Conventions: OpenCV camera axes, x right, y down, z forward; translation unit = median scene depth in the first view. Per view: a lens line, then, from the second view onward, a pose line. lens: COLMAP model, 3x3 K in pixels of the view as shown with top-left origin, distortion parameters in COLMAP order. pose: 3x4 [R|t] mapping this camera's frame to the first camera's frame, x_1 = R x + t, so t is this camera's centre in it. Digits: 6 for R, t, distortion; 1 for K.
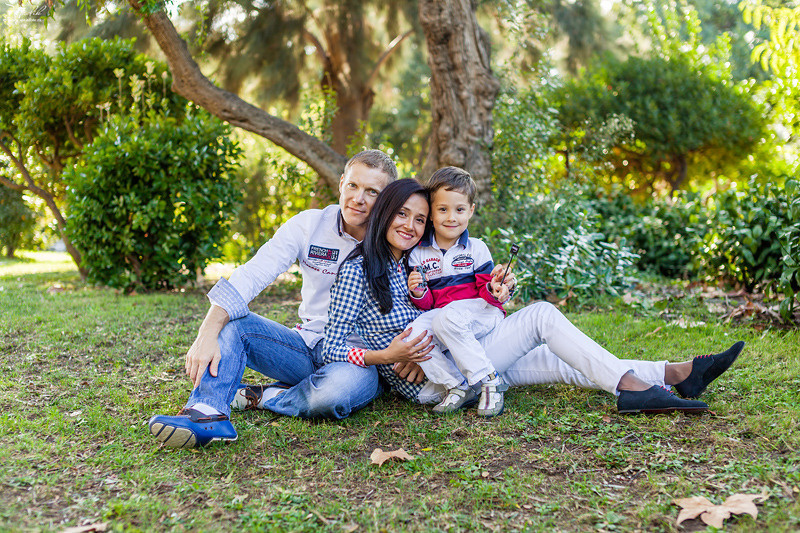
lens RADIAL K [[1130.6, 0, 402.7], [0, 1130.6, 269.3], [0, 0, 1]] dist [0.030701, 0.000000]
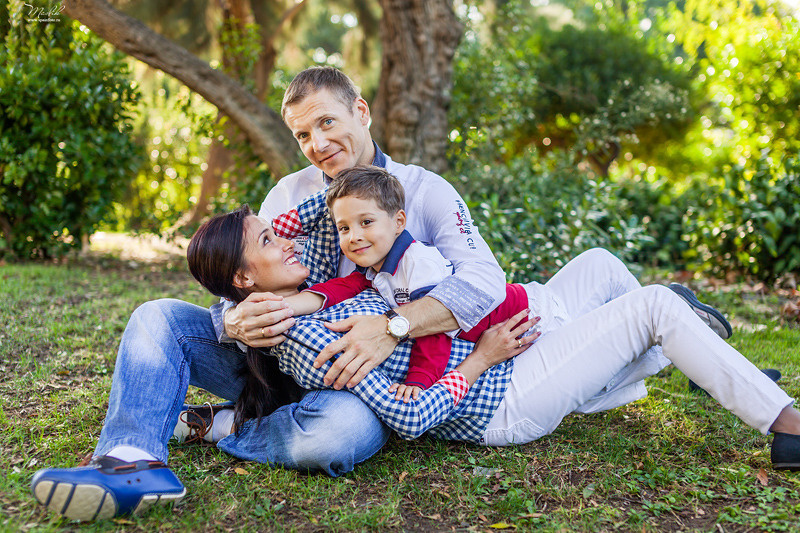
lens RADIAL K [[1103.8, 0, 403.1], [0, 1103.8, 269.7], [0, 0, 1]] dist [0.013156, 0.000000]
pose [[0.991584, 0.033769, 0.124986, -0.053390], [-0.035970, 0.999234, 0.015398, 0.003612], [-0.124371, -0.019765, 0.992039, 0.183320]]
